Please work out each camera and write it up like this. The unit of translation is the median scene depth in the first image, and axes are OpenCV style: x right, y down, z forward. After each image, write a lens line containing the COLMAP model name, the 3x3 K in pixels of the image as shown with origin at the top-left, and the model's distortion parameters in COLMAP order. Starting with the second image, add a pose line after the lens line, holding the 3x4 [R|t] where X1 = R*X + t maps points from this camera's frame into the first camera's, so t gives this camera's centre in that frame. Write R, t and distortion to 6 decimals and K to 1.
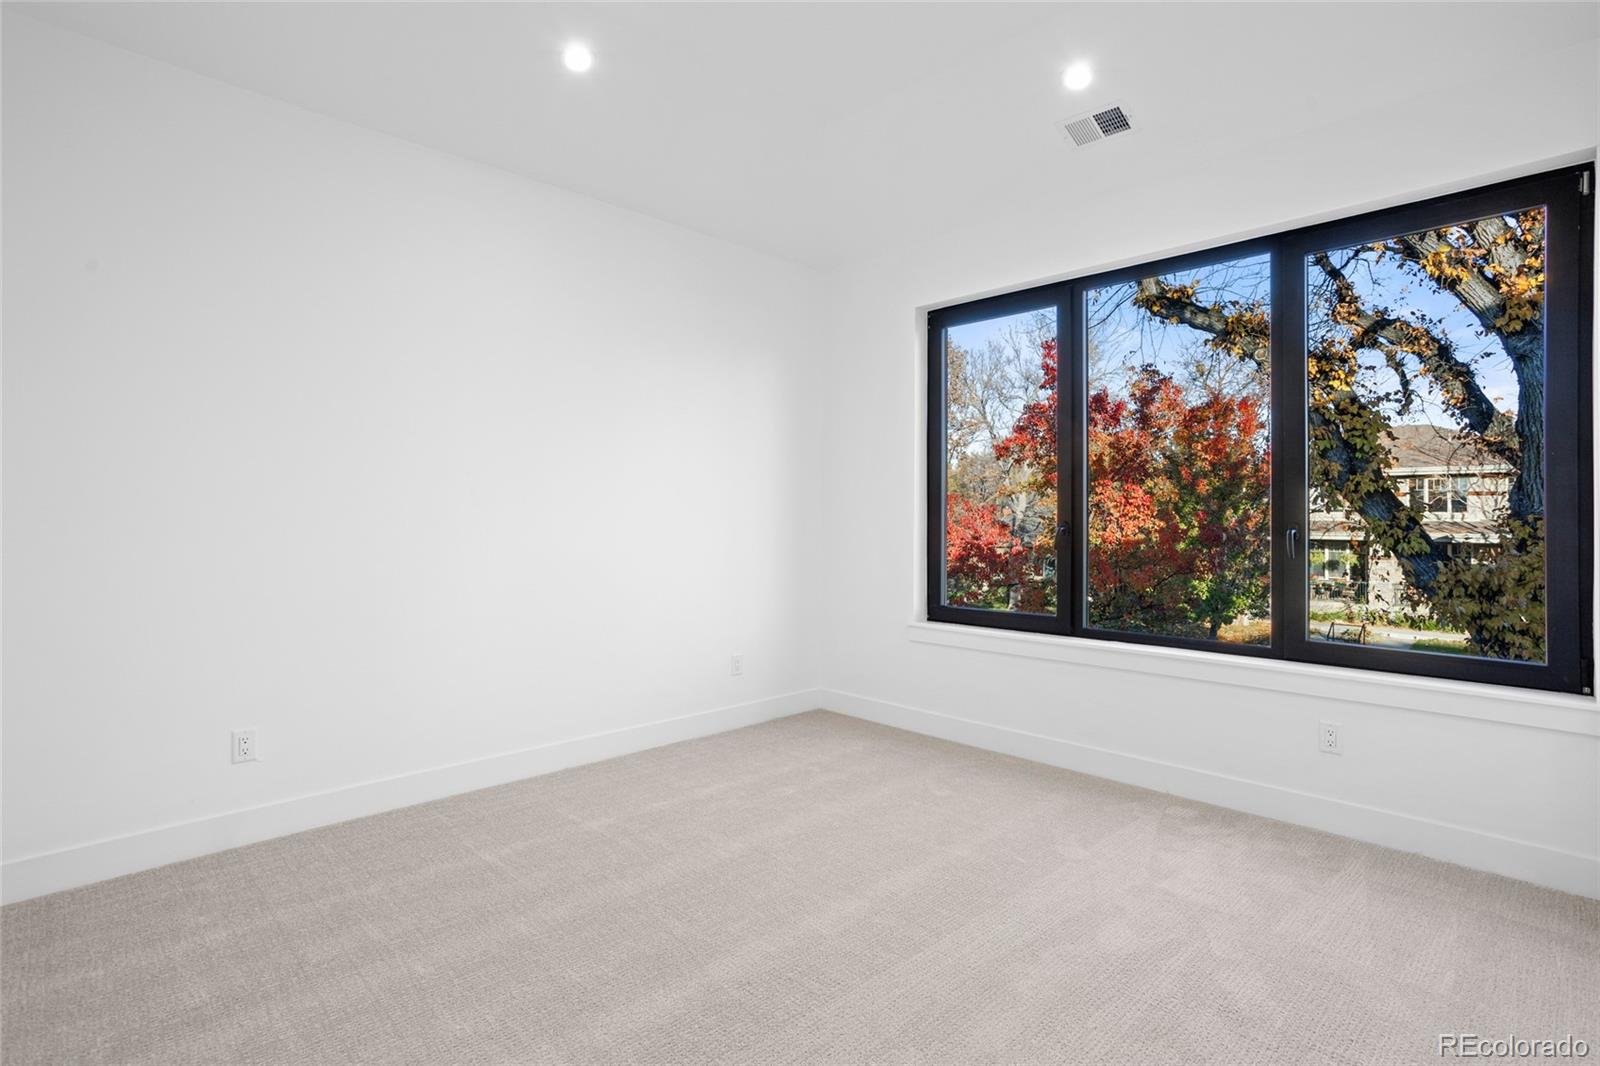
lens RADIAL K [[759.3, 0, 797.8], [0, 759.3, 511.1], [0, 0, 1]] dist [0.001403, 0.000622]
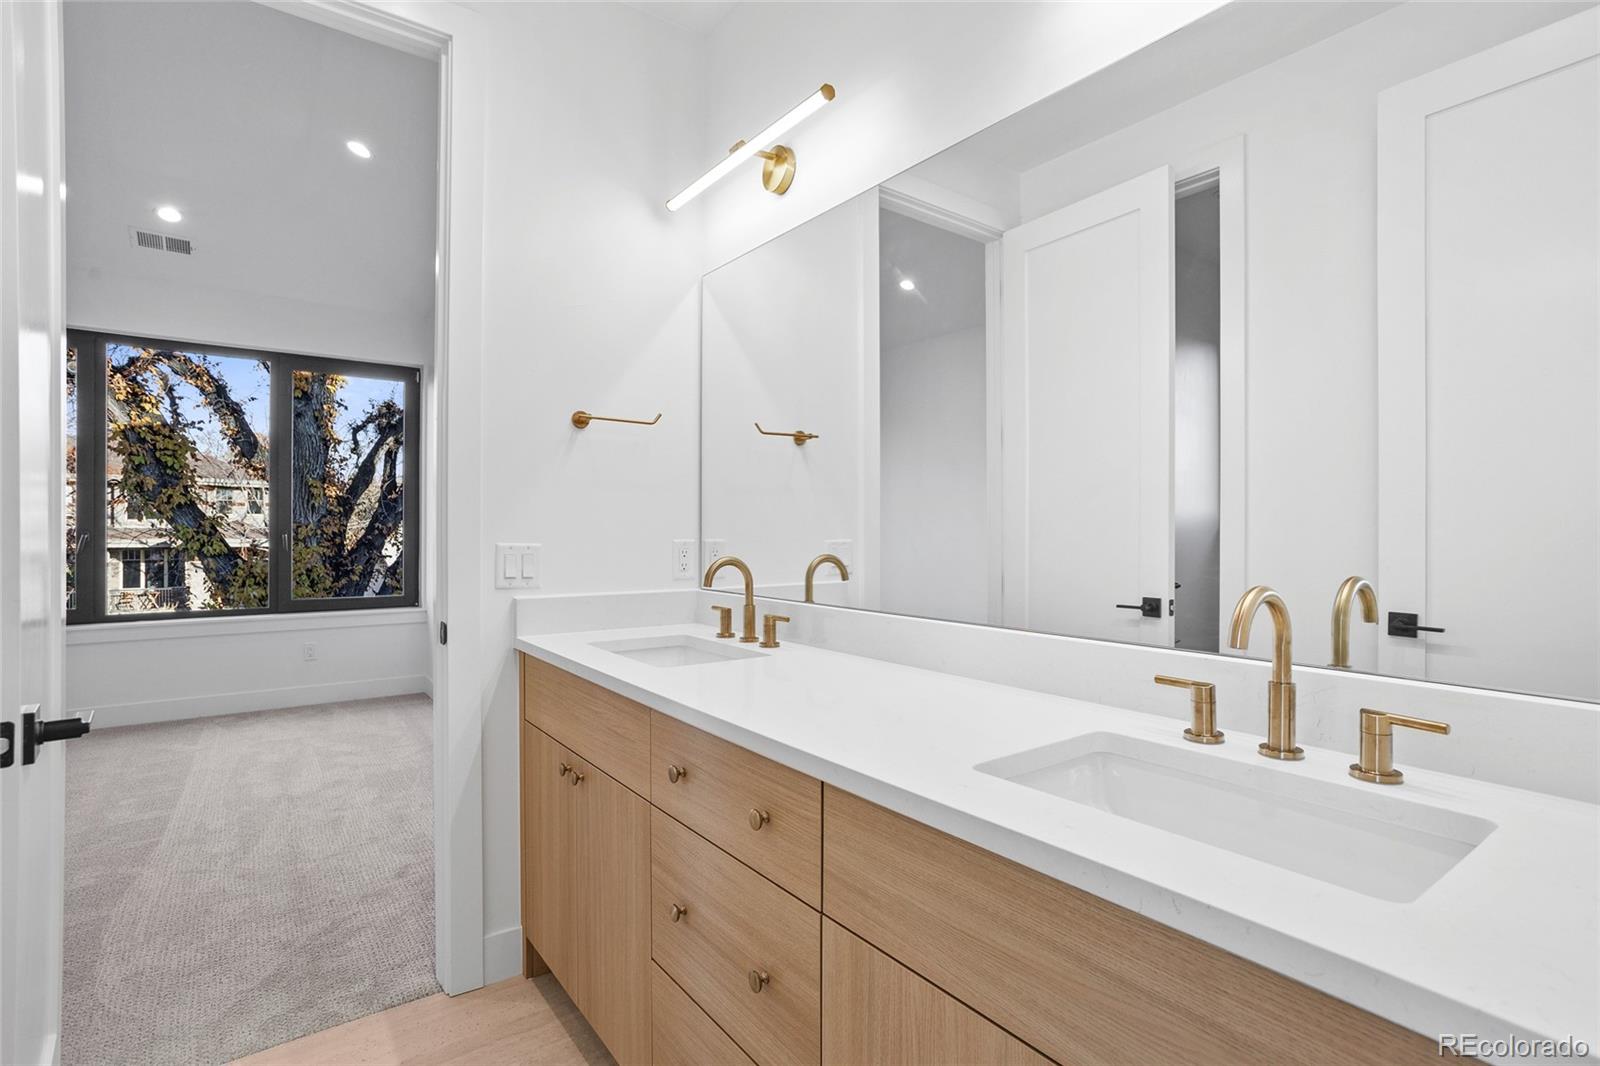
lens RADIAL K [[763.3, 0, 801.9], [0, 763.3, 524.4], [0, 0, 1]] dist [0.002057, 0.001158]
pose [[0.136665, -0.000759, 0.990617, -0.288039], [-0.008139, 0.999965, 0.001889, -0.003121], [-0.990584, -0.008321, 0.136654, -0.118241]]
